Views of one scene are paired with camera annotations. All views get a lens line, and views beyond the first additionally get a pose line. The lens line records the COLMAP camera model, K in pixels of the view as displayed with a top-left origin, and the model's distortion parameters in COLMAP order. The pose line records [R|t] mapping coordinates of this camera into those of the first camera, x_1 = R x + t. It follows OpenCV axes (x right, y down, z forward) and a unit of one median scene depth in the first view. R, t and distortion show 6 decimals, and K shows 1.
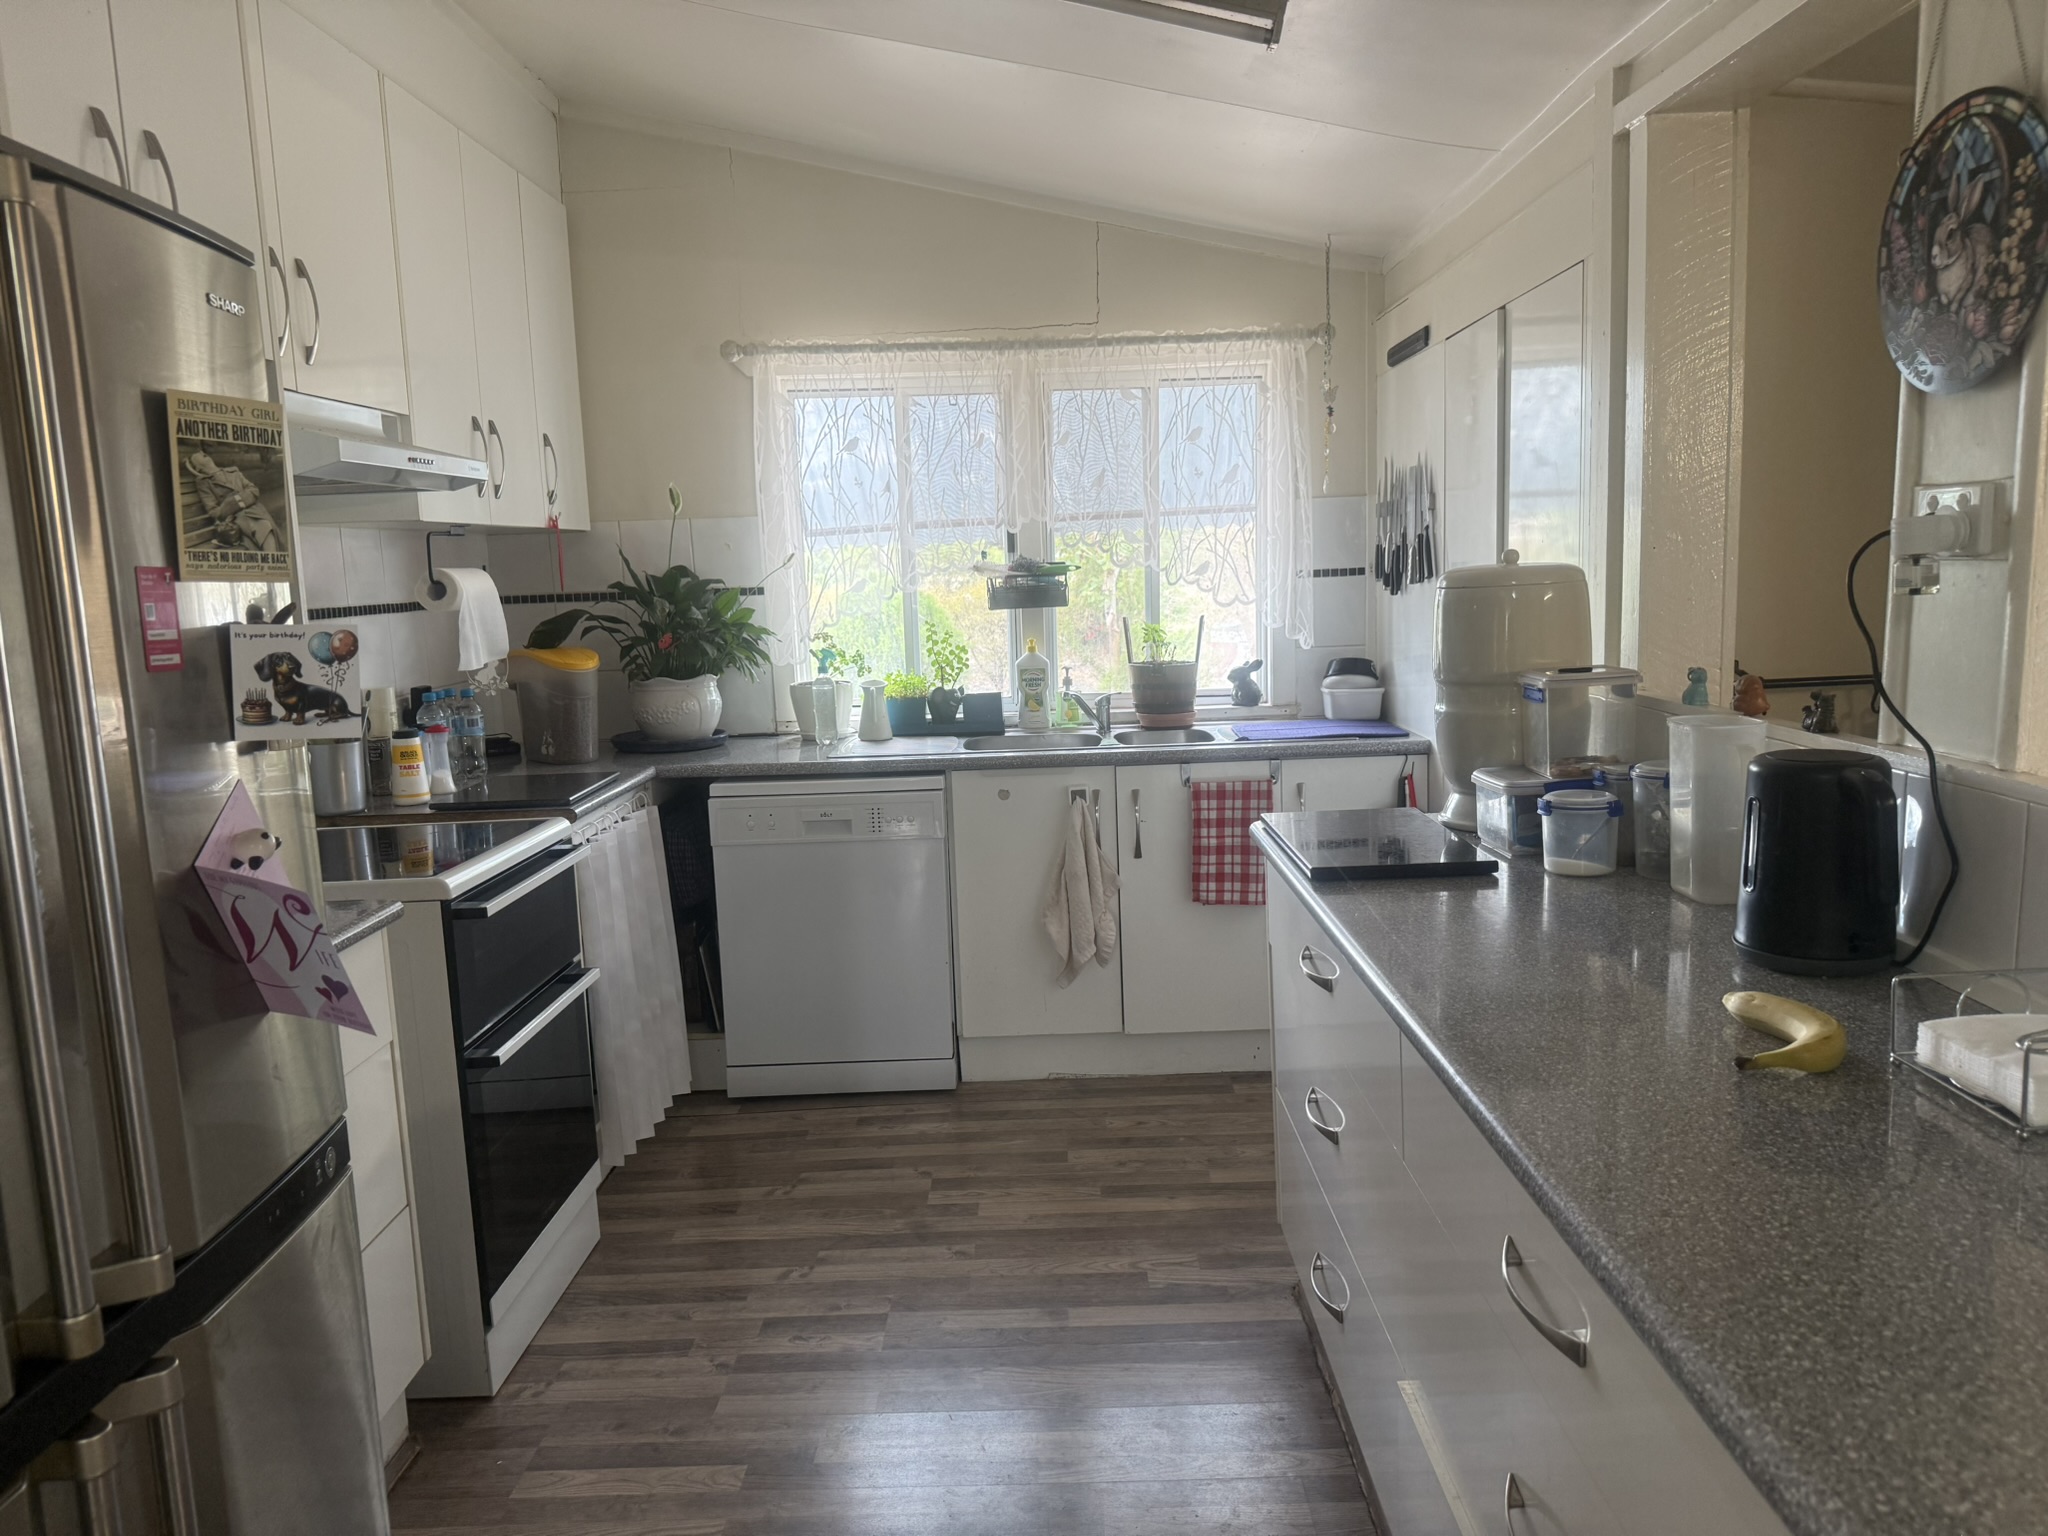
lens RADIAL K [[1448.2, 0, 1024.0], [0, 1448.2, 768.0], [0, 0, 1]] dist [-0.001583, -0.003103]
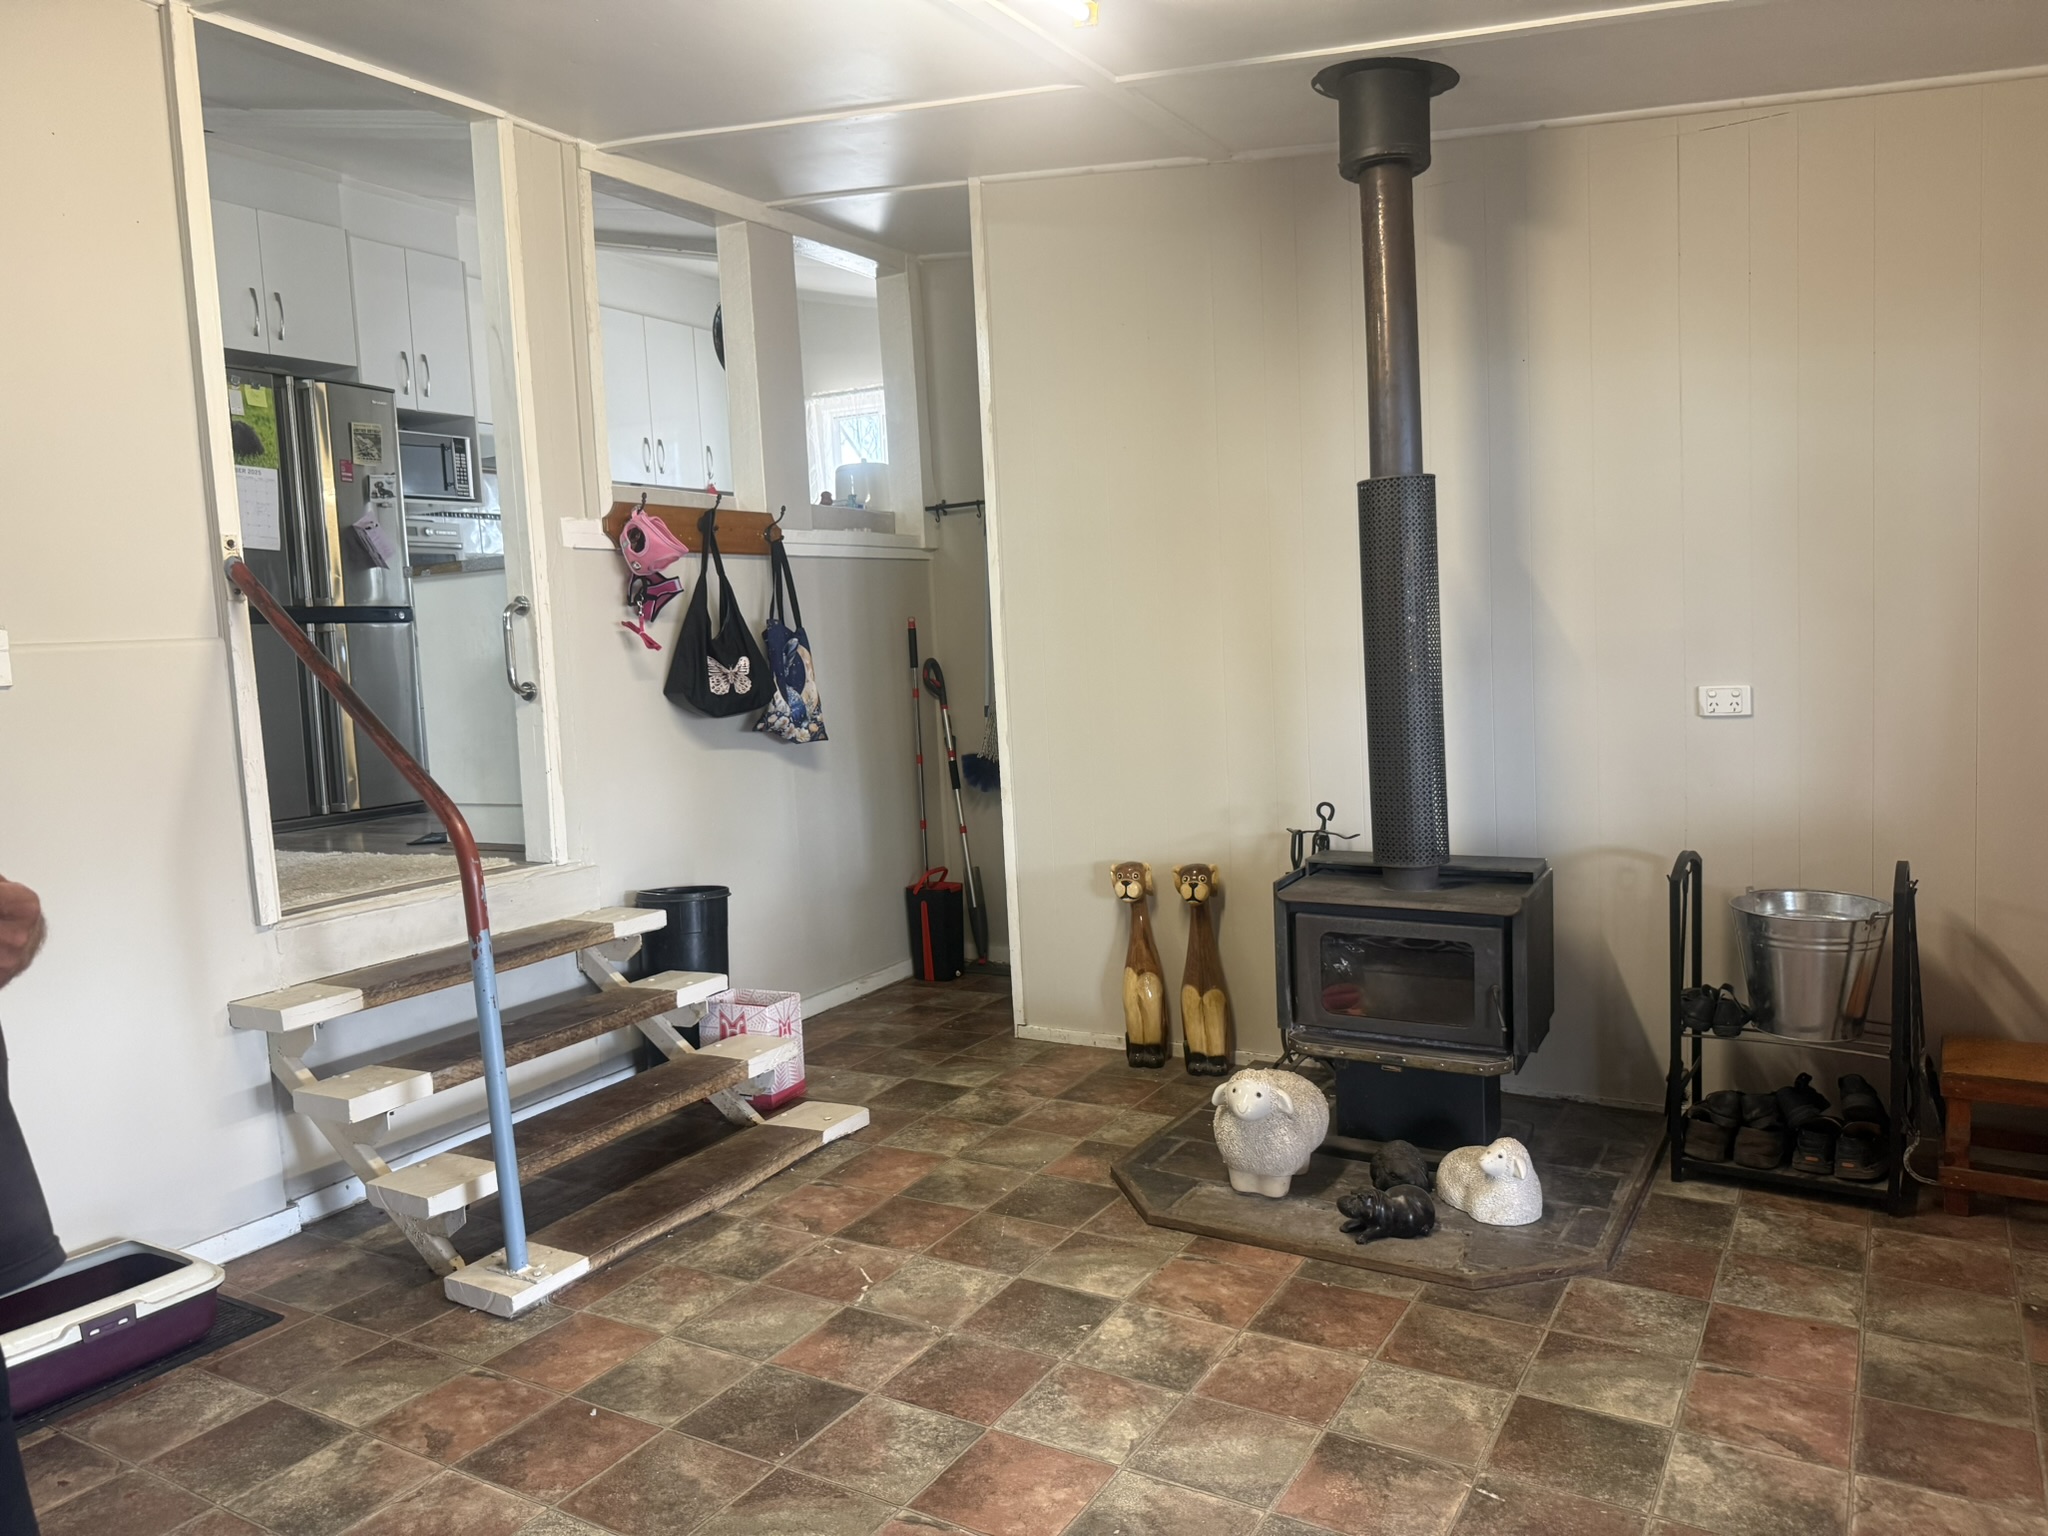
lens RADIAL K [[1448.2, 0, 1024.0], [0, 1448.2, 768.0], [0, 0, 1]] dist [-0.001583, -0.003103]
pose [[0.868377, 0.036931, -0.494528, 2.815101], [-0.052556, 0.998461, -0.017722, 0.634714], [0.493113, 0.041380, 0.868981, -1.502842]]
